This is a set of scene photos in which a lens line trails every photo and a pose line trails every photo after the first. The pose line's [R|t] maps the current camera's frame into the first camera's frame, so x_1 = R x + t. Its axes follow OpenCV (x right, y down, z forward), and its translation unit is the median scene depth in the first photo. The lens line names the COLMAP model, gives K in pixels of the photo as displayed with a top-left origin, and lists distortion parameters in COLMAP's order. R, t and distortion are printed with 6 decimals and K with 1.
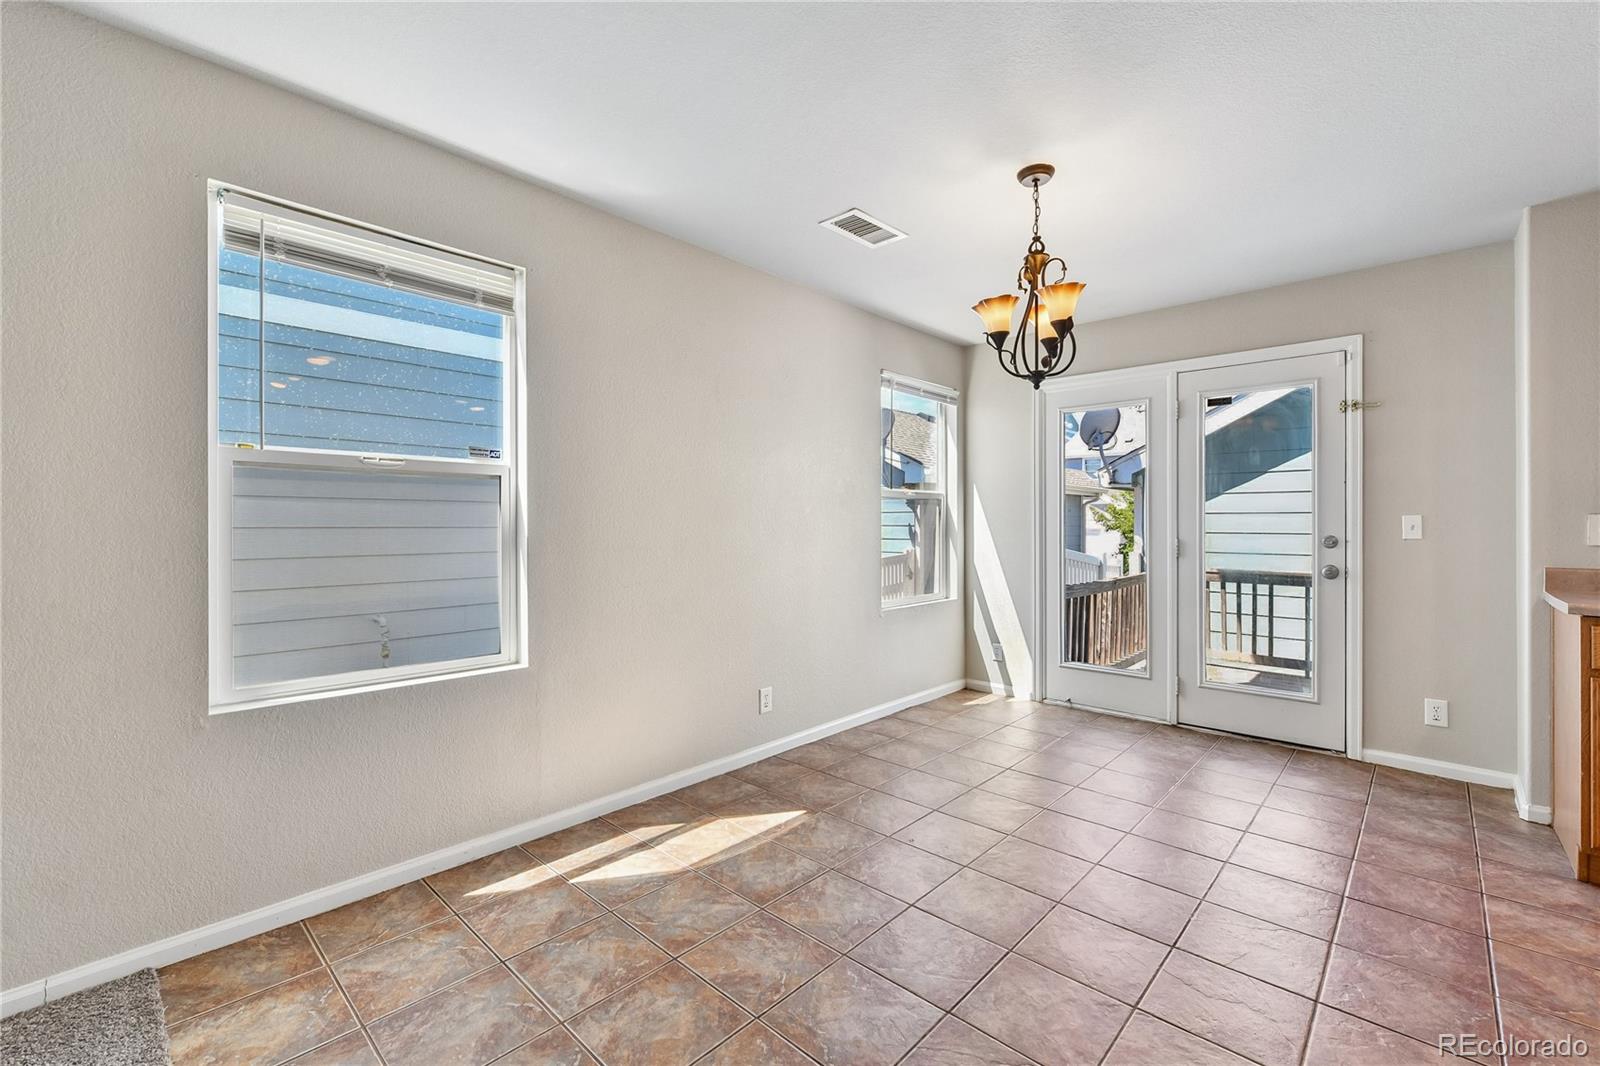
lens RADIAL K [[676.5, 0, 804.5], [0, 676.5, 526.9], [0, 0, 1]] dist [-0.003404, -0.000352]
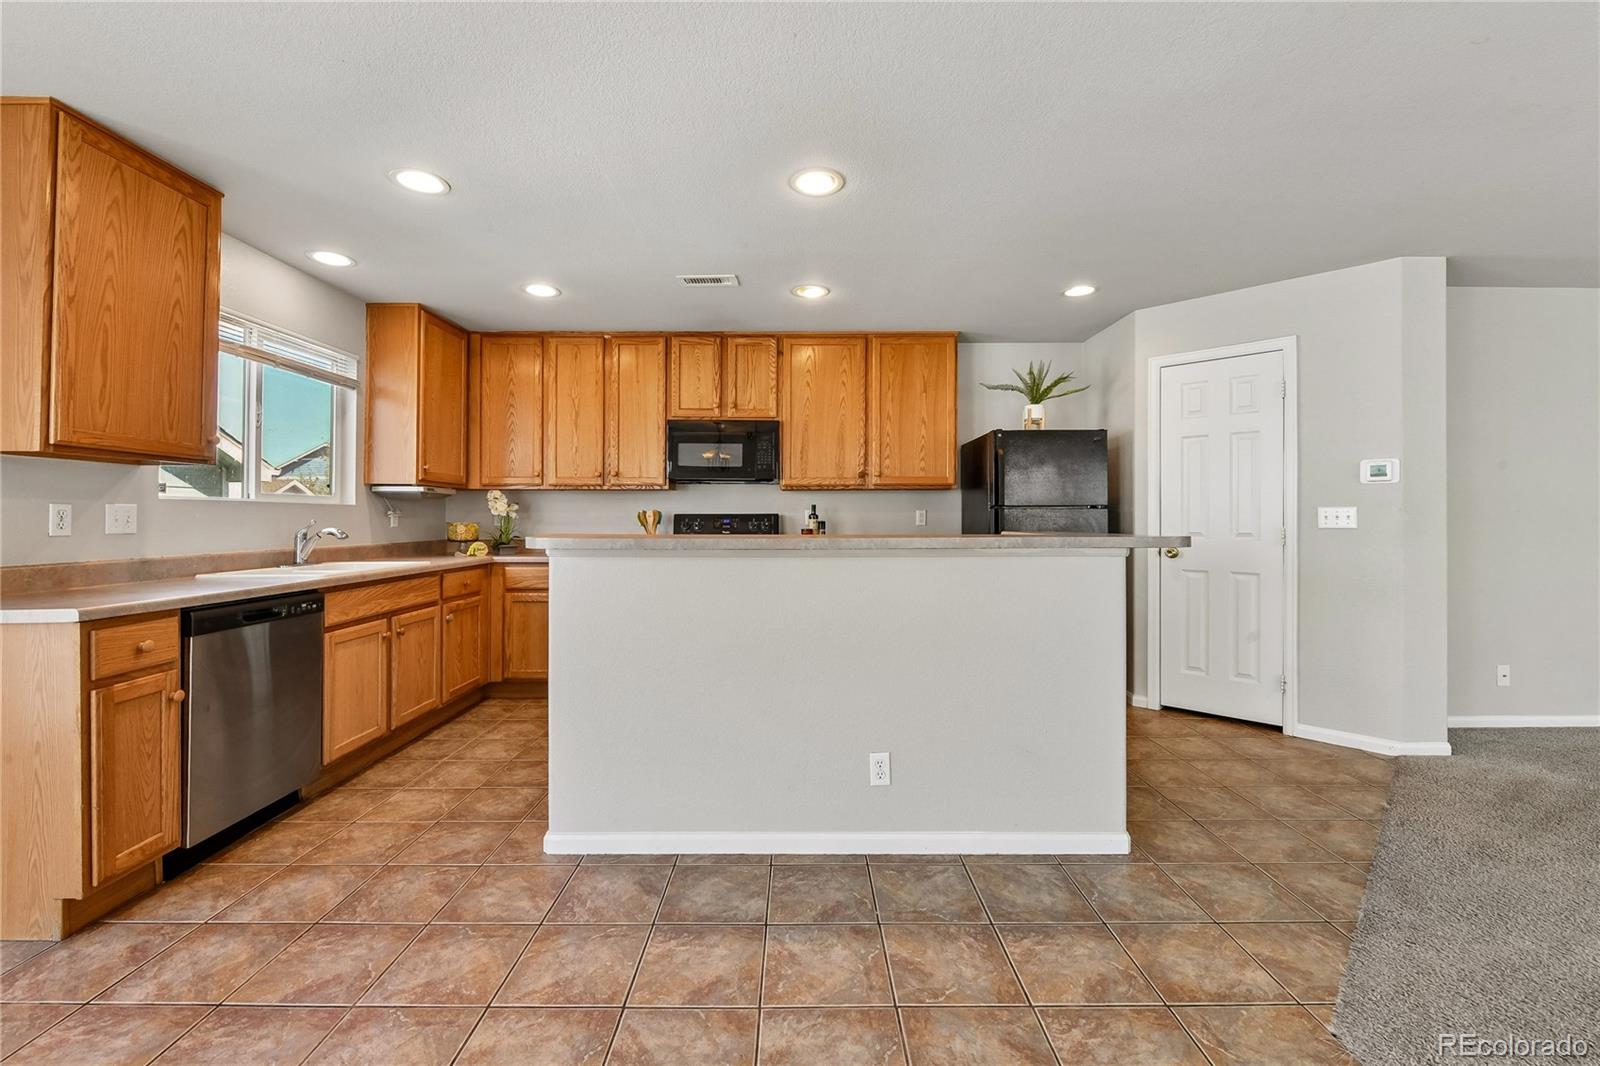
lens RADIAL K [[660.4, 0, 801.1], [0, 660.4, 521.8], [0, 0, 1]] dist [0.002037, -0.004117]
pose [[-0.681786, -0.005572, 0.731531, -0.045650], [0.002064, 0.999952, 0.009539, 0.000095], [-0.731549, 0.008013, -0.681742, 0.587990]]
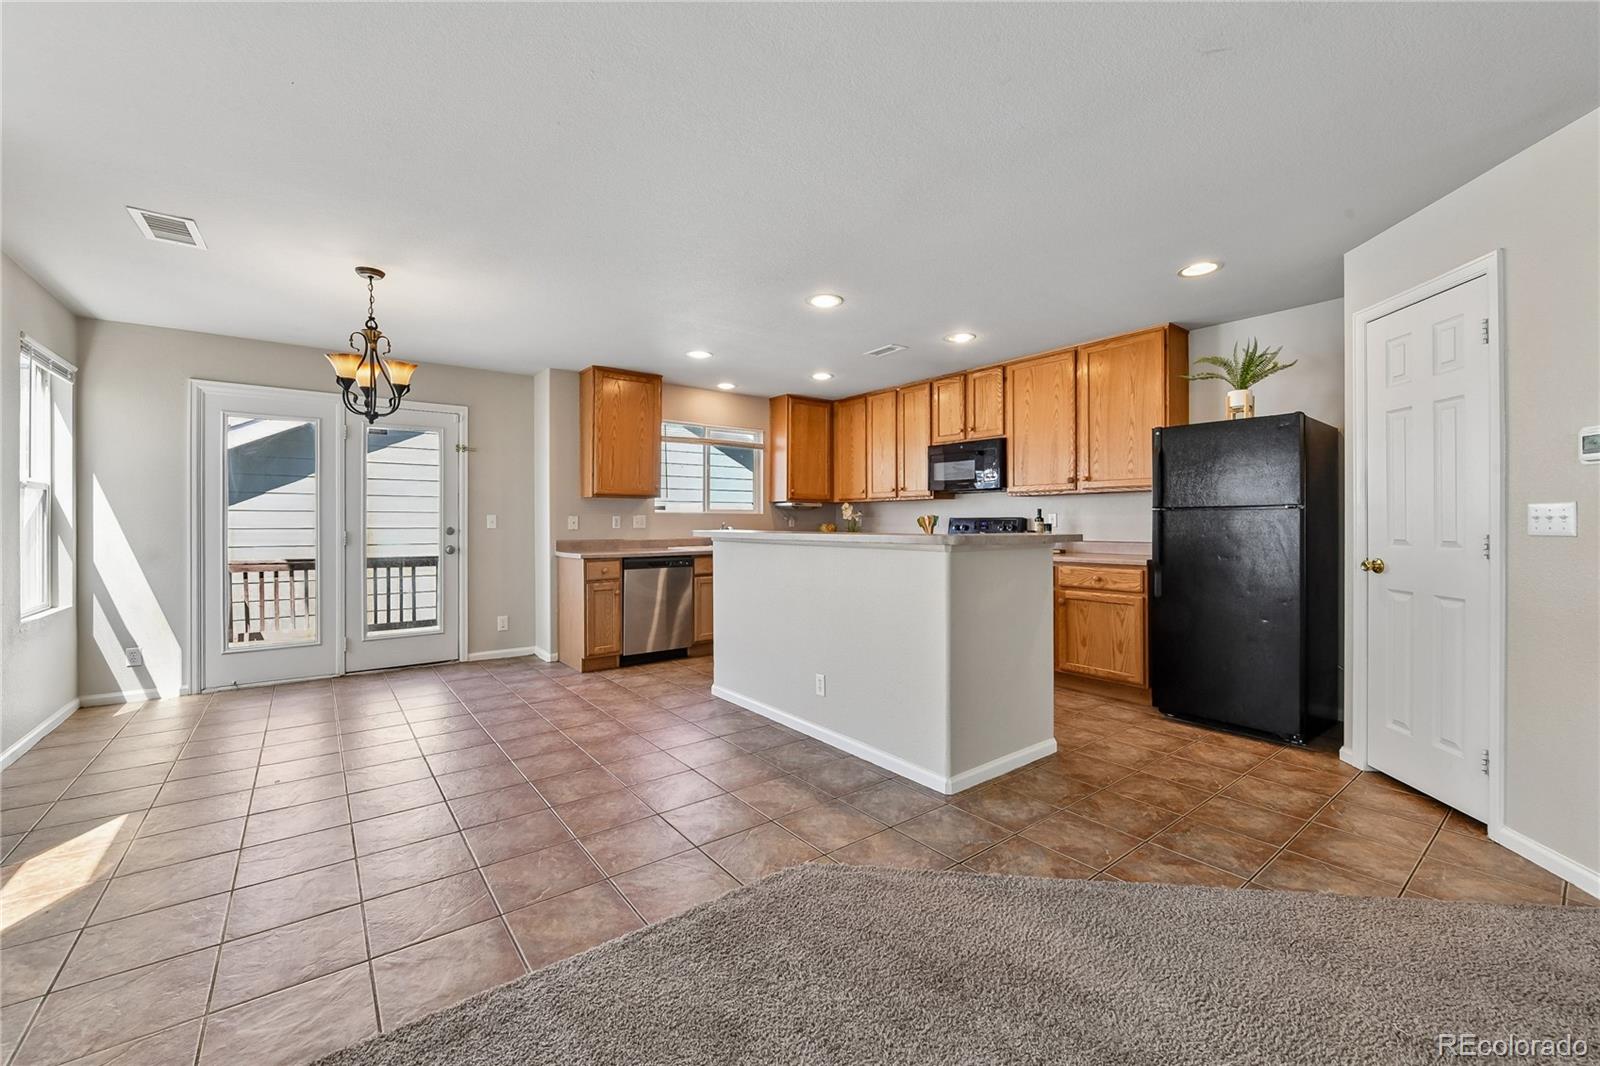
lens RADIAL K [[642.2, 0, 808.0], [0, 642.2, 521.5], [0, 0, 1]] dist [-0.004652, -0.000384]
pose [[0.159381, -0.000359, 0.987217, -0.613947], [0.005016, 0.999987, -0.000446, 0.004752], [-0.987204, 0.005023, 0.159381, -0.088033]]
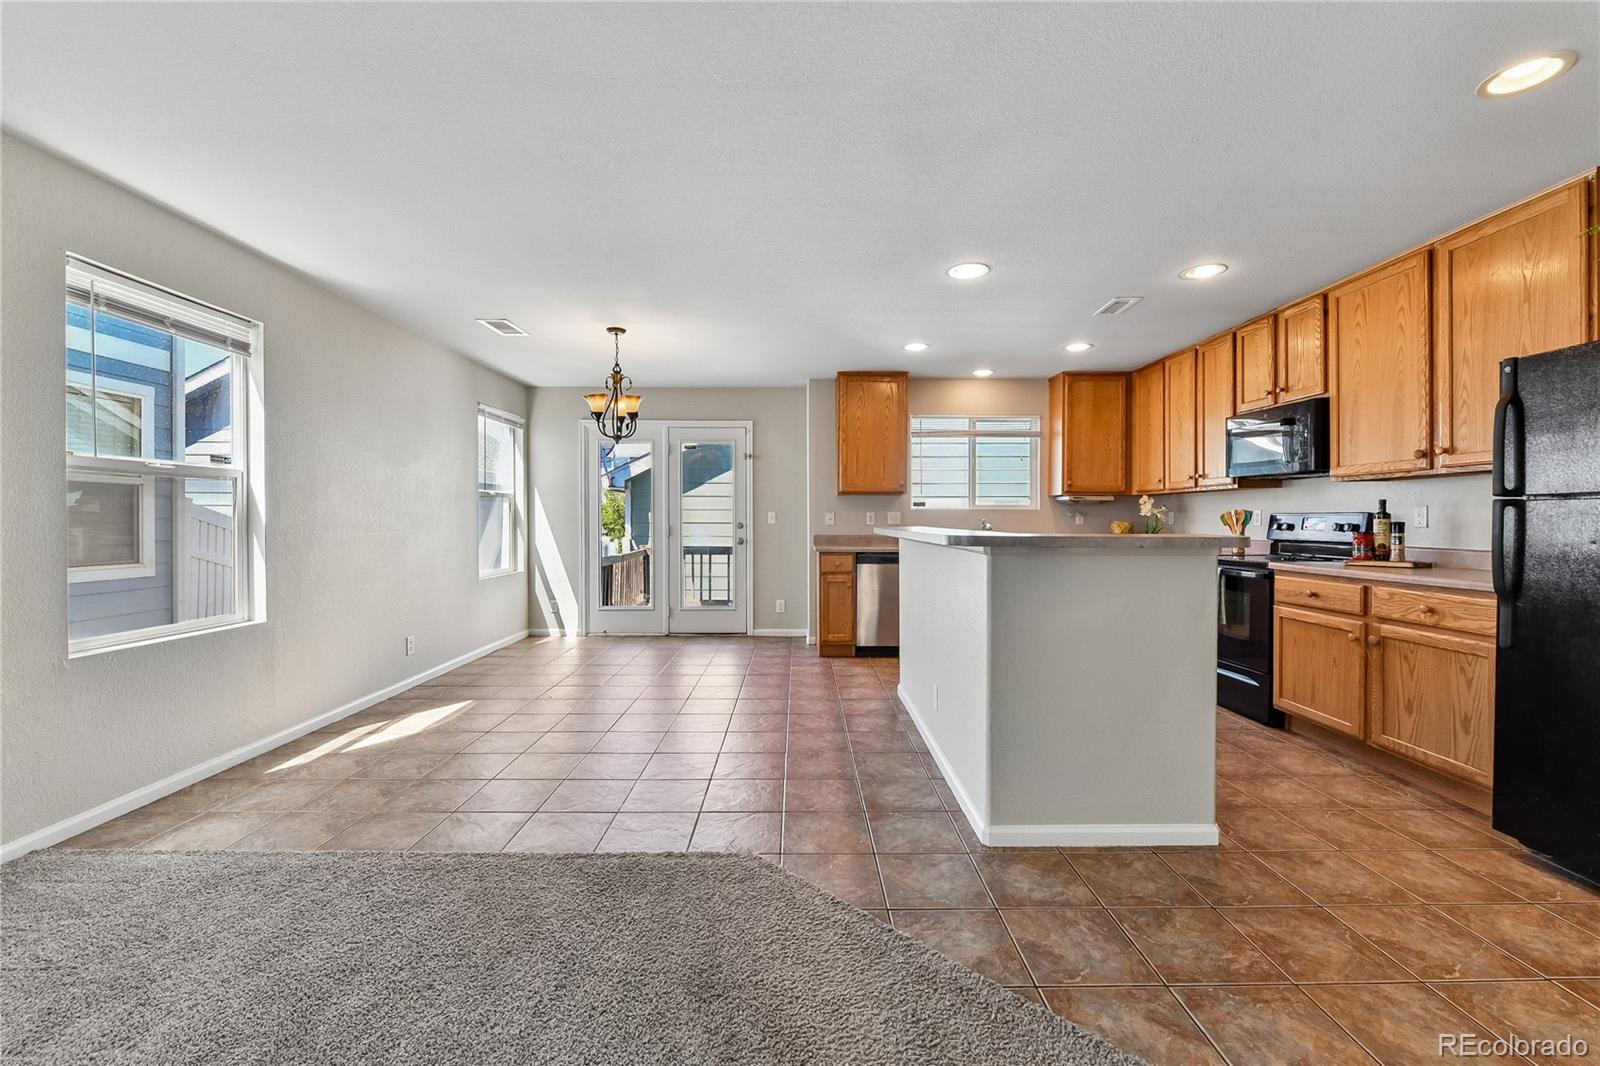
lens RADIAL K [[660.4, 0, 801.1], [0, 660.4, 521.8], [0, 0, 1]] dist [0.002037, -0.004117]
pose [[0.728009, -0.004058, 0.685555, -0.401846], [0.002504, 0.999992, 0.003260, 0.006094], [-0.685563, -0.000657, 0.728013, -0.510929]]
